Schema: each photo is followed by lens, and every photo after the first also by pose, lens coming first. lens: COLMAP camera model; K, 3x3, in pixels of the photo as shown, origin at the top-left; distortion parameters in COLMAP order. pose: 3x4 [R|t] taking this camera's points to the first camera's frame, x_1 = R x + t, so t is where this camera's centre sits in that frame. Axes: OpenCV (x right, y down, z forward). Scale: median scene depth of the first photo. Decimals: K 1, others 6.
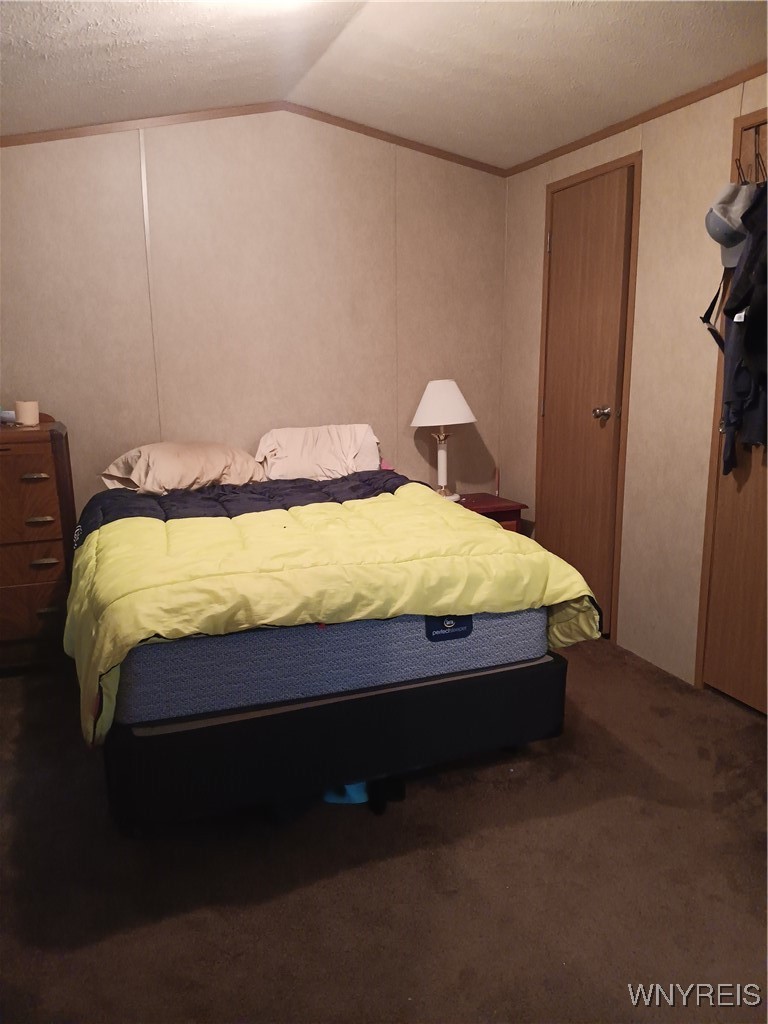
lens RADIAL K [[778.8, 0, 384.0], [0, 778.8, 512.0], [0, 0, 1]] dist [0.133160, -0.293805]
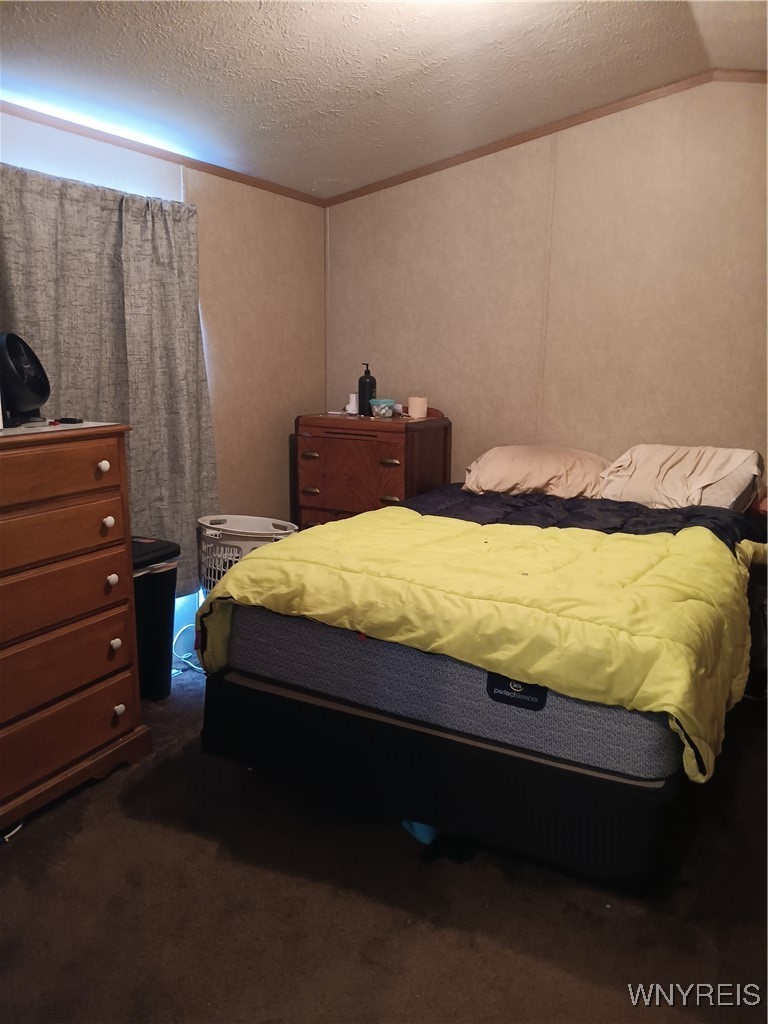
lens RADIAL K [[778.8, 0, 384.0], [0, 778.8, 512.0], [0, 0, 1]] dist [0.133160, -0.293805]
pose [[0.644739, 0.171974, -0.744806, 0.589338], [-0.174561, 0.981742, 0.075574, -0.079269], [0.744204, 0.081289, 0.662987, 0.329439]]
